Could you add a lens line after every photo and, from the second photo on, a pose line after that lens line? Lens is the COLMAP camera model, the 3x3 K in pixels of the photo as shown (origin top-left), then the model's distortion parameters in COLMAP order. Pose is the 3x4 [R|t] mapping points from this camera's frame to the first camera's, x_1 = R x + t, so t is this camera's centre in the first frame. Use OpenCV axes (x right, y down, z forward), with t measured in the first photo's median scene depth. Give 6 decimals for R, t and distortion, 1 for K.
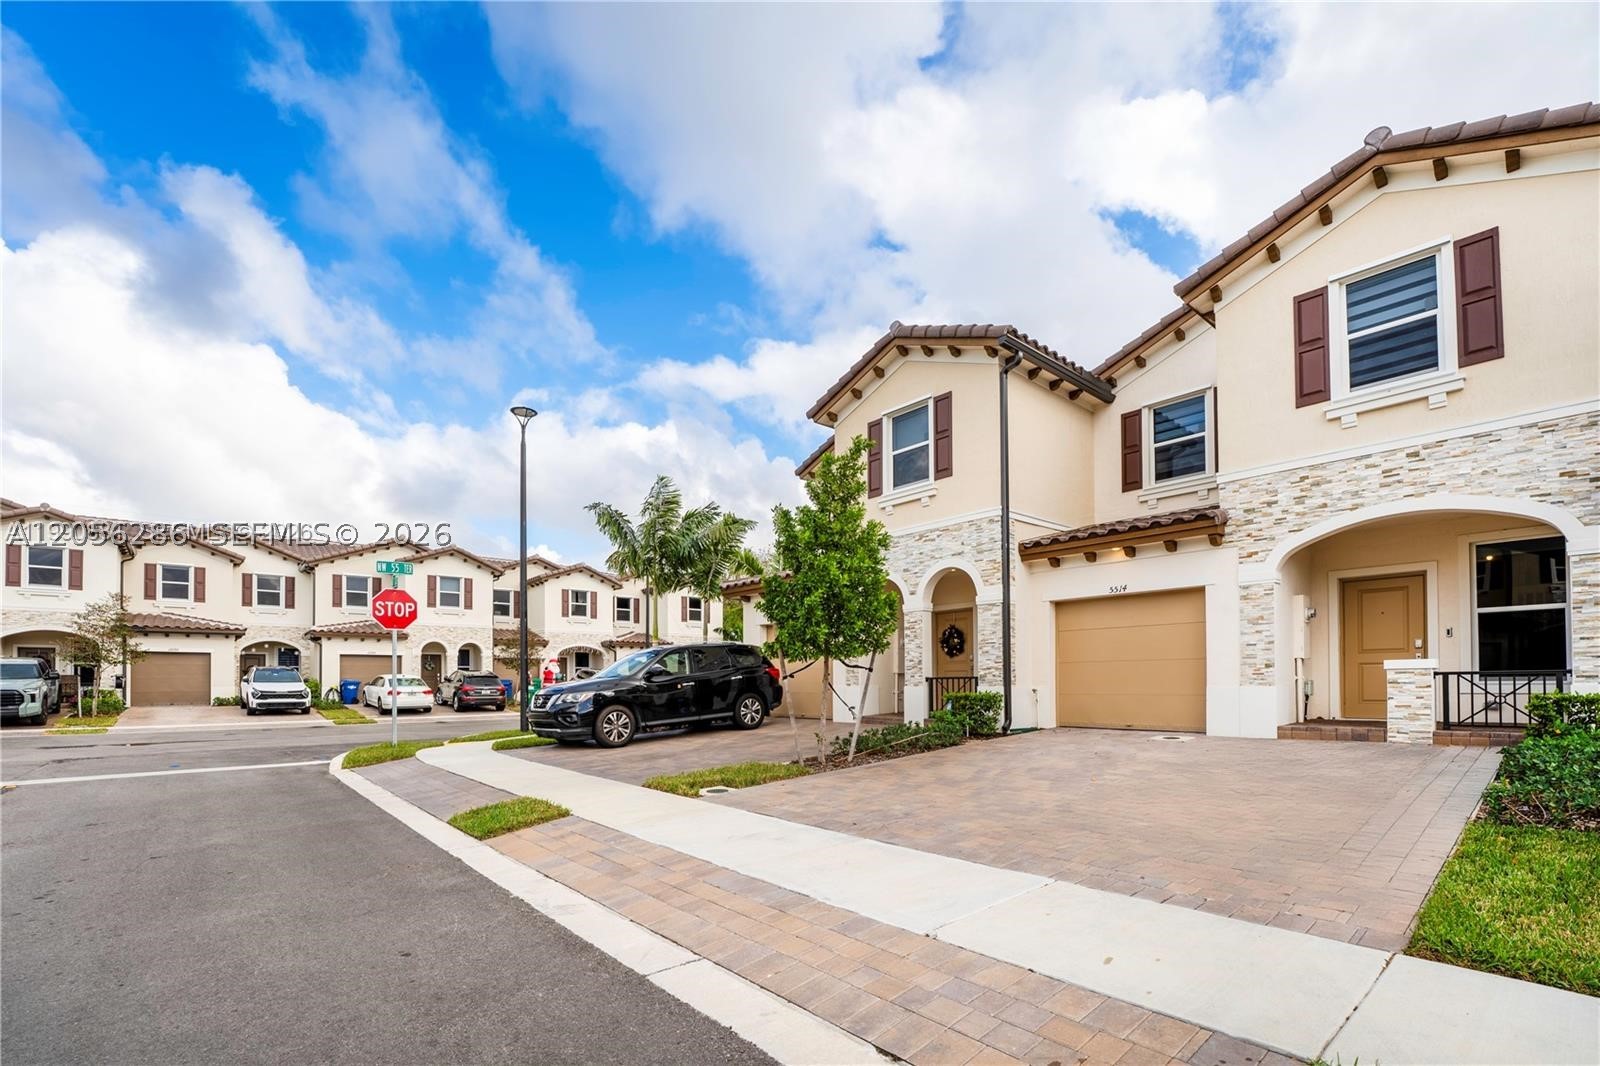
lens RADIAL K [[663.8, 0, 887.2], [0, 663.8, 539.5], [0, 0, 1]] dist [-0.017391, -0.000453]
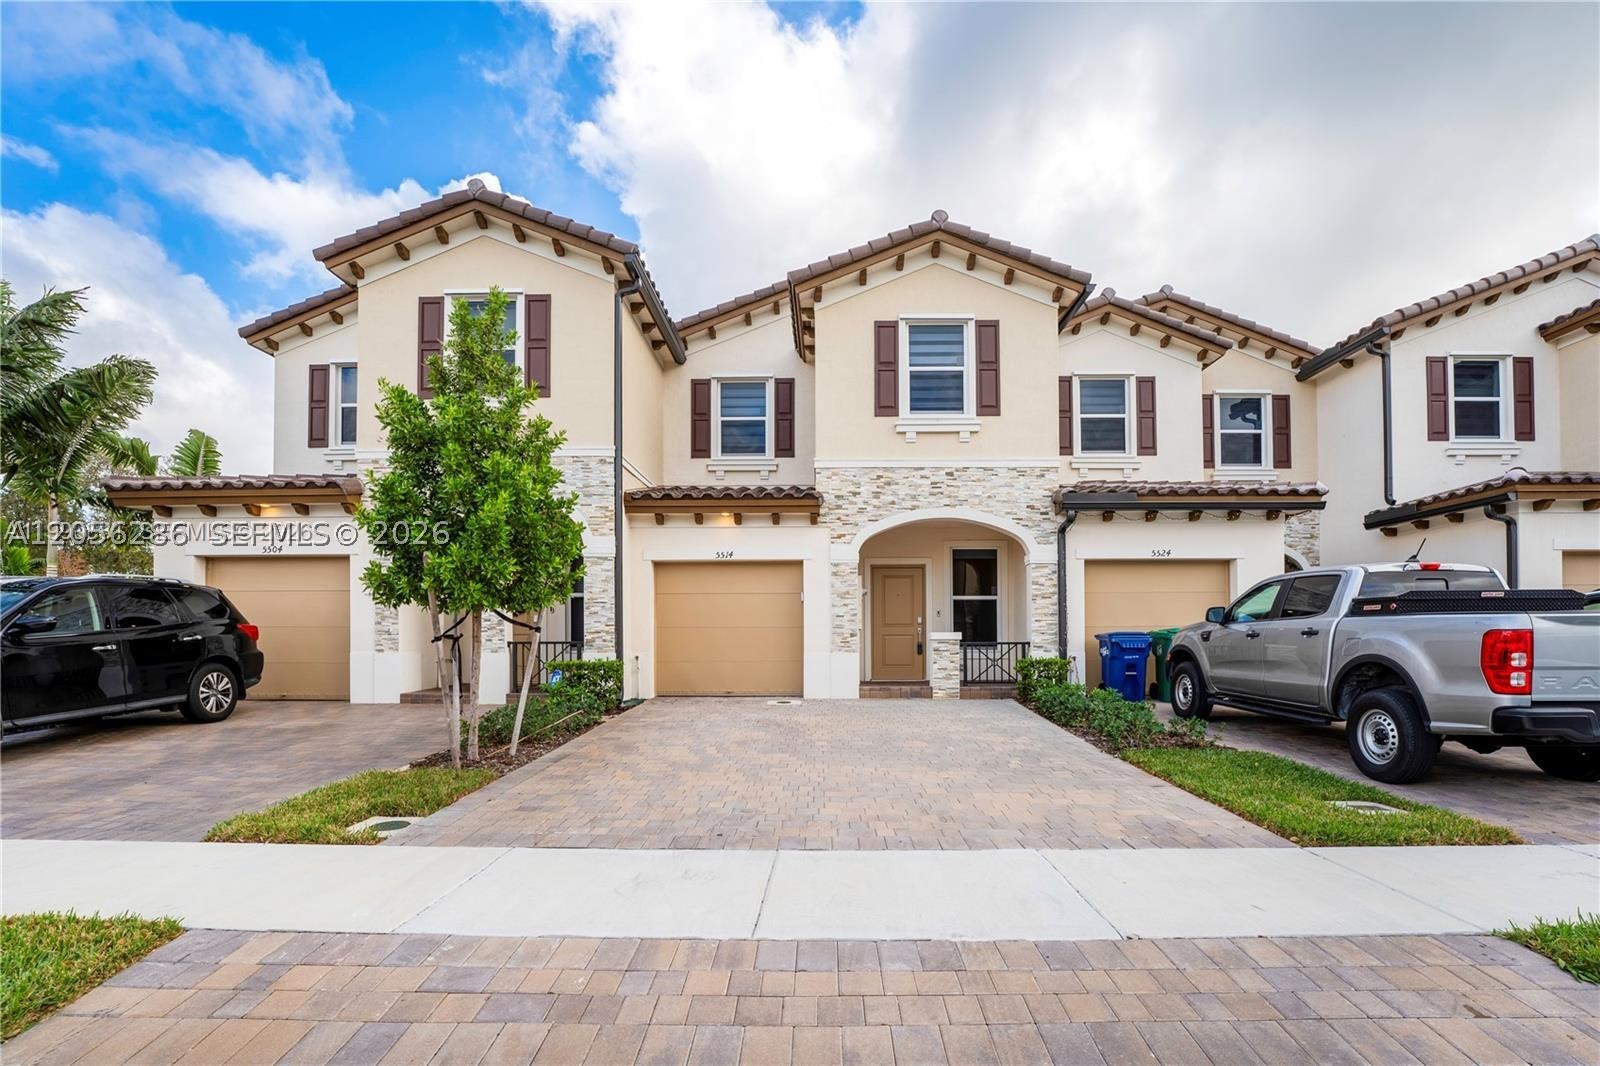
lens RADIAL K [[663.8, 0, 887.2], [0, 663.8, 539.5], [0, 0, 1]] dist [-0.017391, -0.000453]
pose [[0.722209, 0.113658, 0.682273, -0.151687], [-0.145151, 0.989347, -0.011165, 0.028626], [-0.676273, -0.090969, 0.731012, 0.122387]]
